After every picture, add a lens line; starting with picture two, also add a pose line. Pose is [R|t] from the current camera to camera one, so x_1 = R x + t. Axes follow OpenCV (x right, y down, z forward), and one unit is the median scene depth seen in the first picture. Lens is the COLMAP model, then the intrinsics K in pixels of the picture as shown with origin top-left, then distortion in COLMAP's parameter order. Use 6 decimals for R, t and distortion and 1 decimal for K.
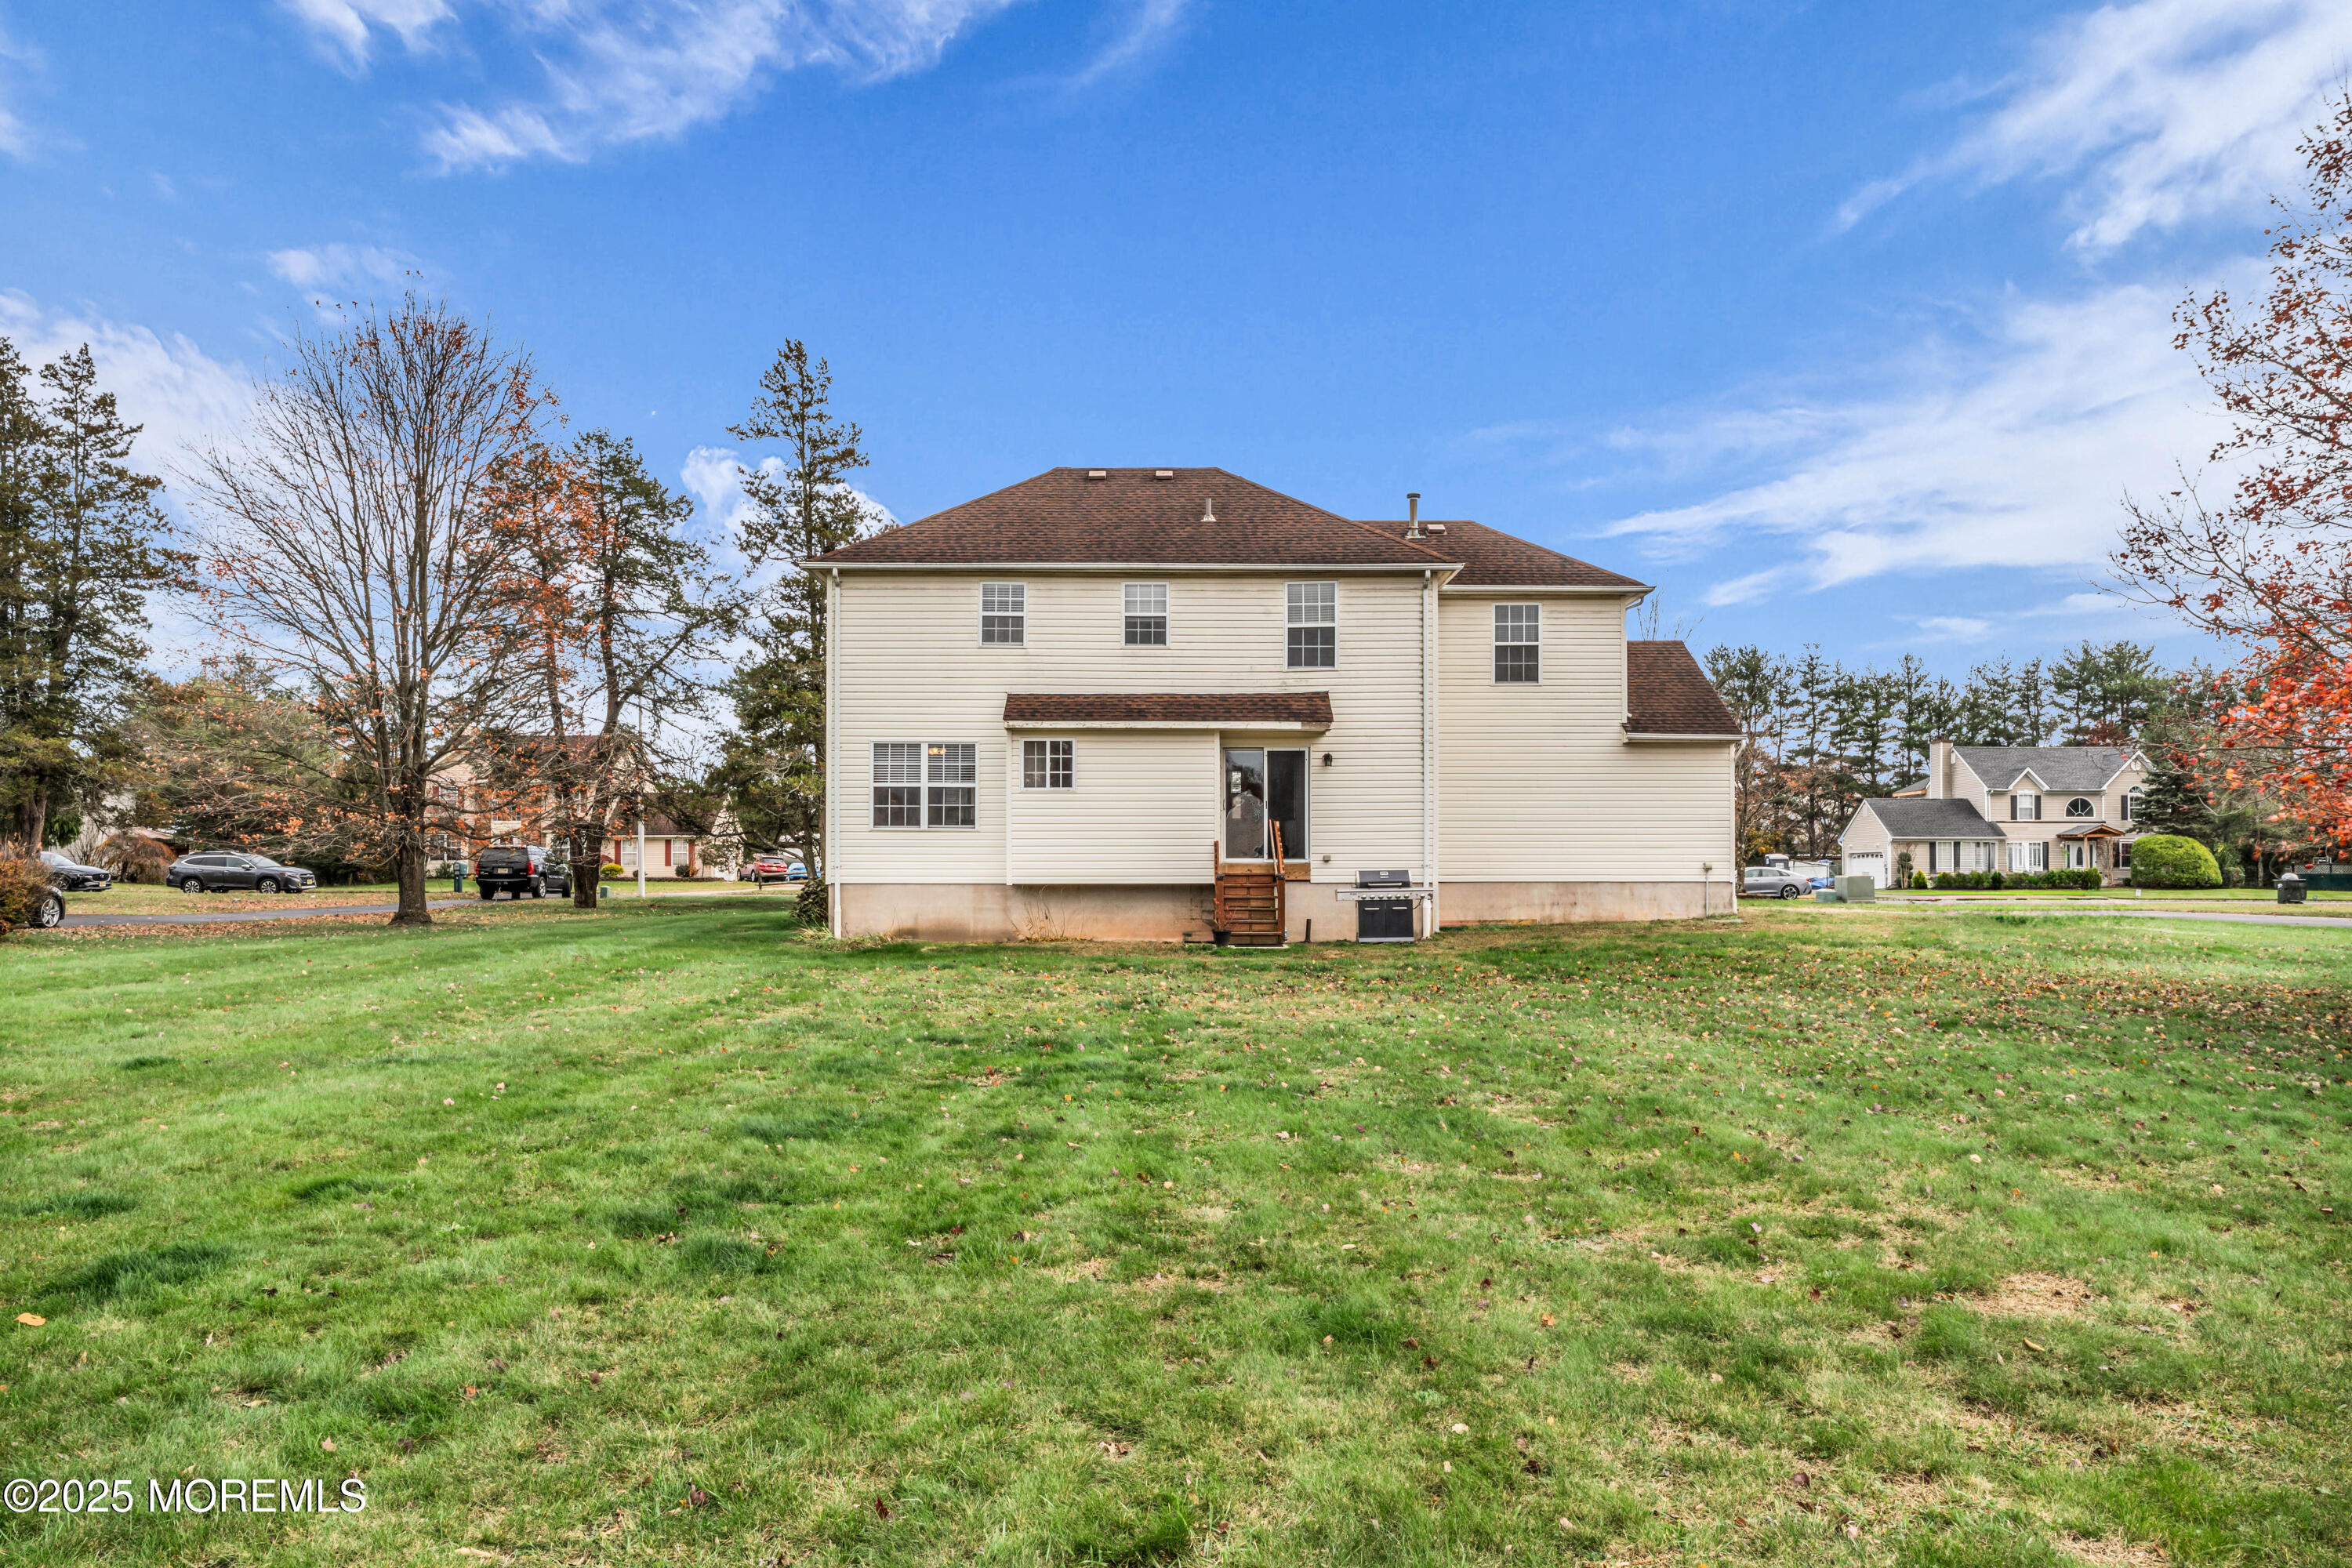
lens RADIAL K [[1622.9, 0, 1175.6], [0, 1622.9, 800.3], [0, 0, 1]] dist [0.000641, 0.001519]
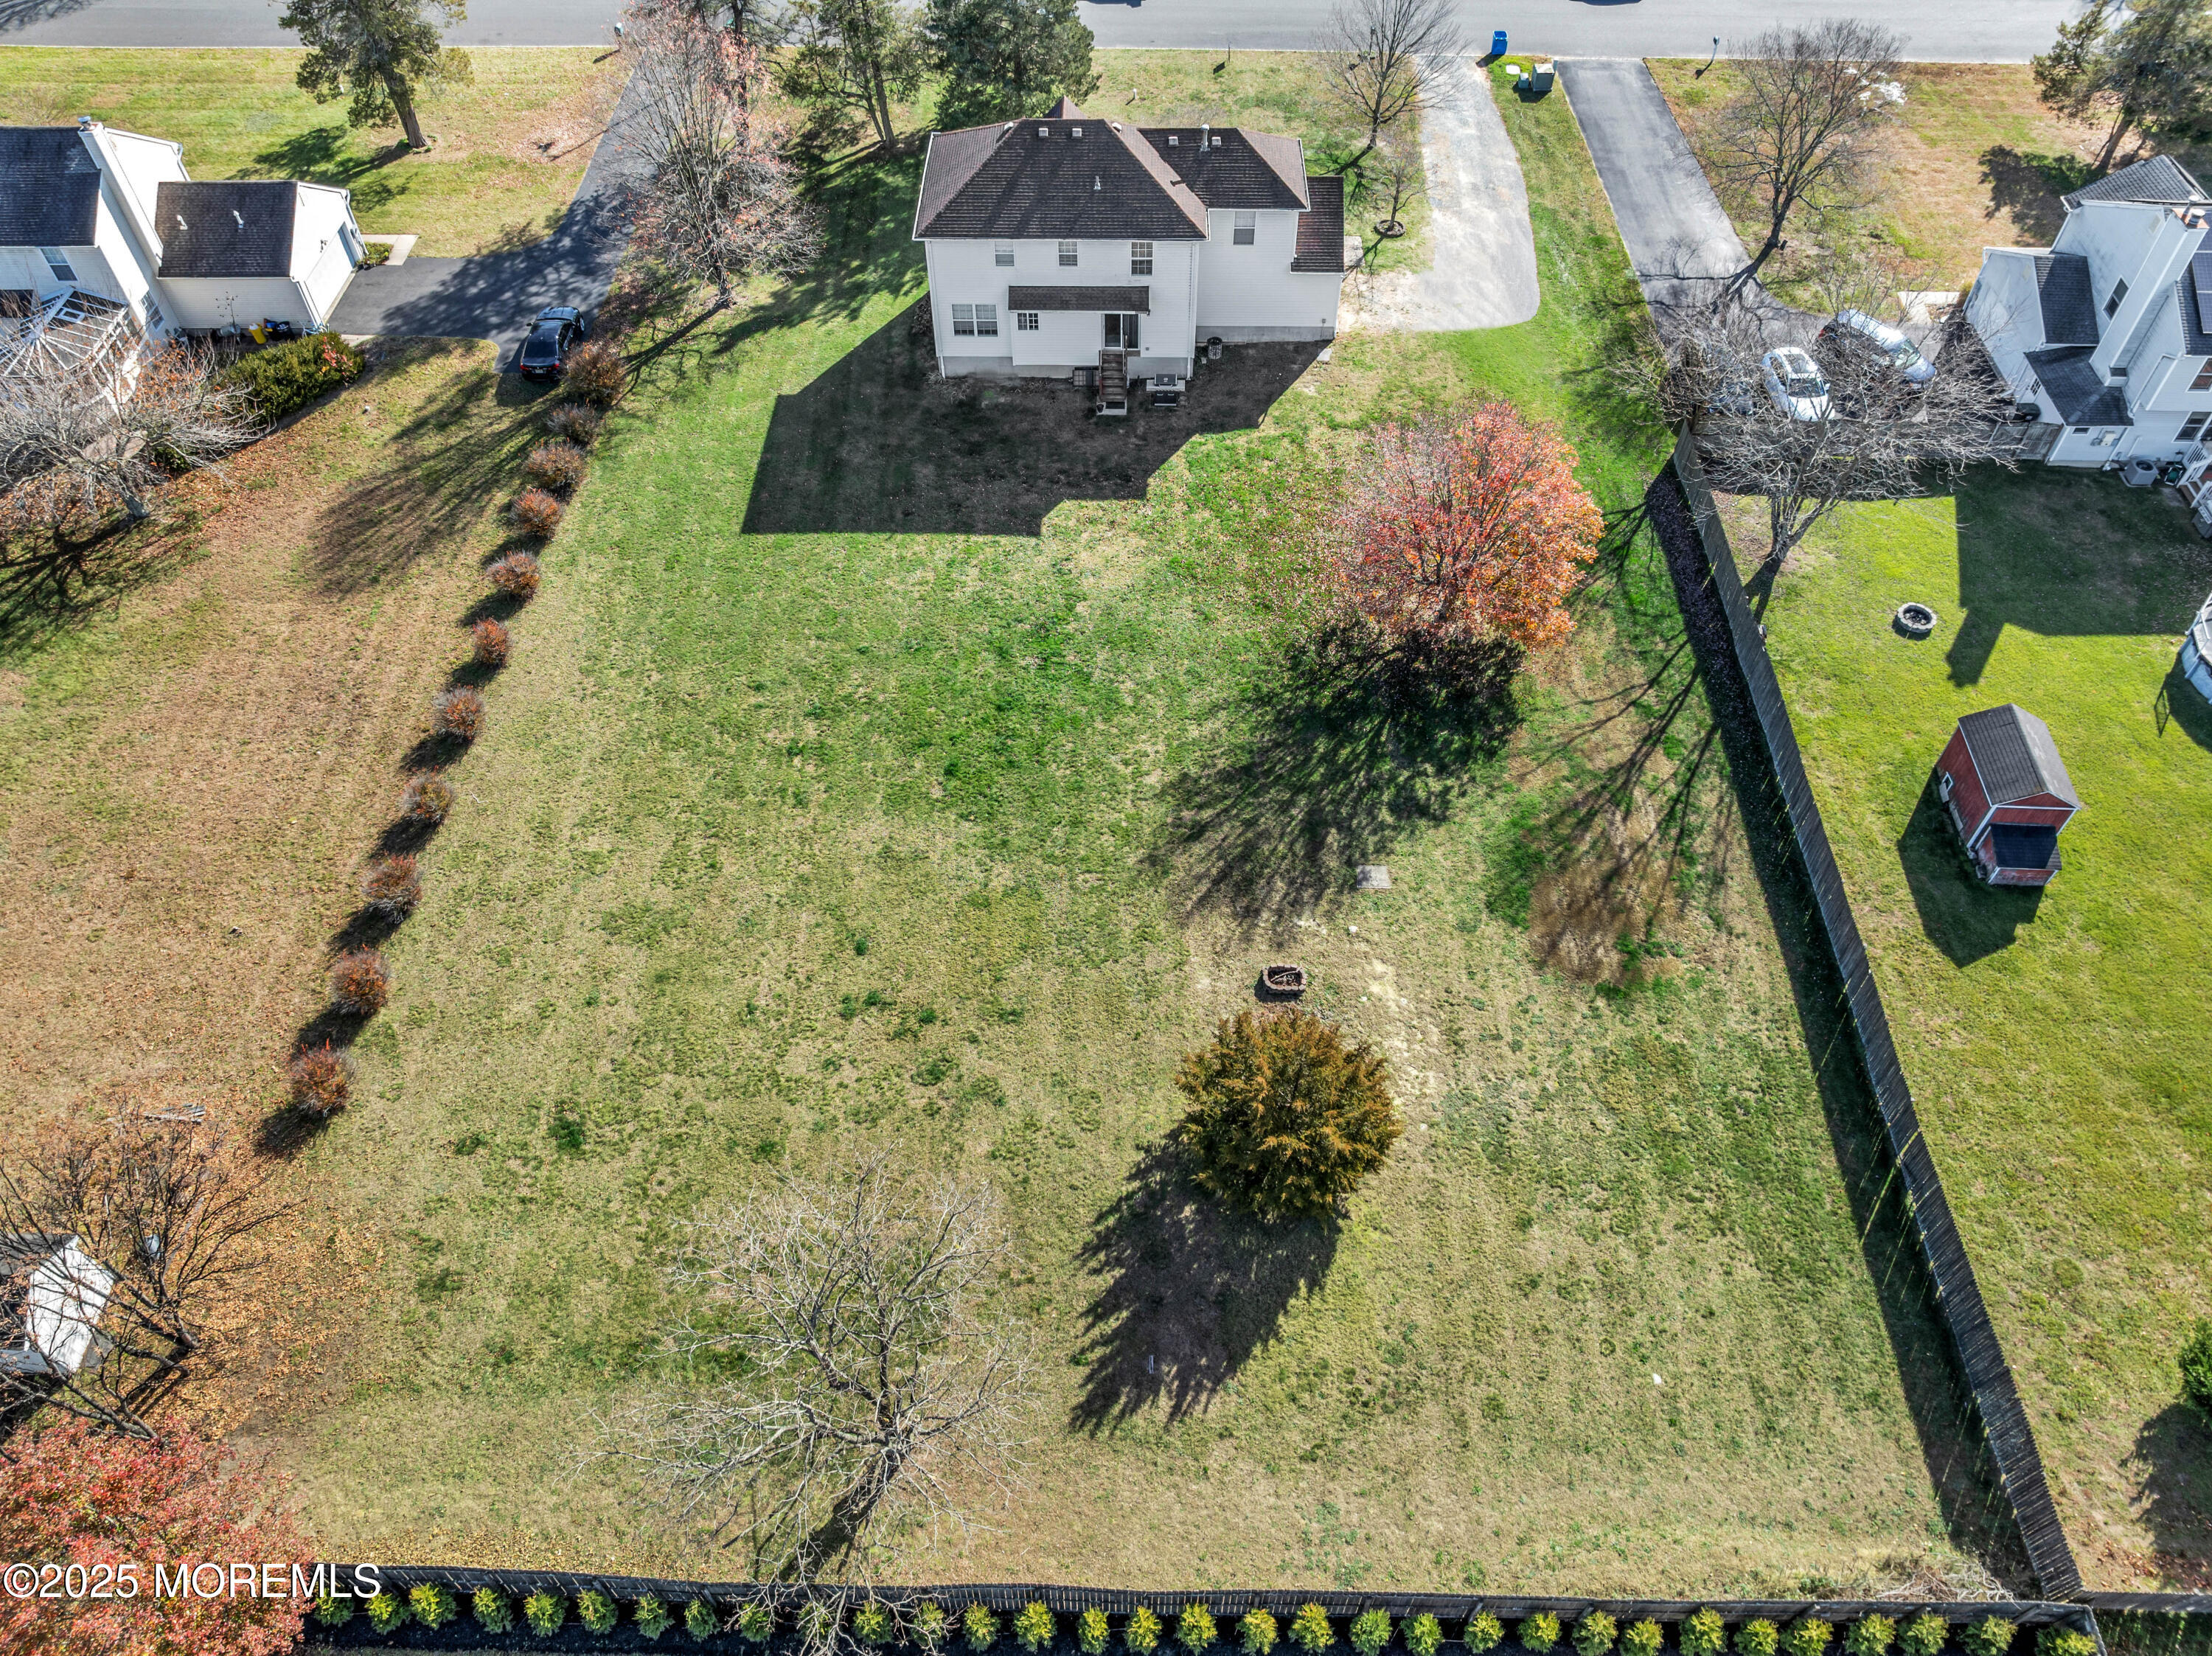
lens RADIAL K [[1548.2, 0, 1107.5], [0, 1548.2, 828.0], [0, 0, 1]] dist [0.000107, 0.000015]
pose [[0.999624, 0.019157, -0.019612, 0.093582], [0.003574, 0.618190, 0.786021, -1.306960], [0.027182, -0.785796, 0.617889, -0.943763]]
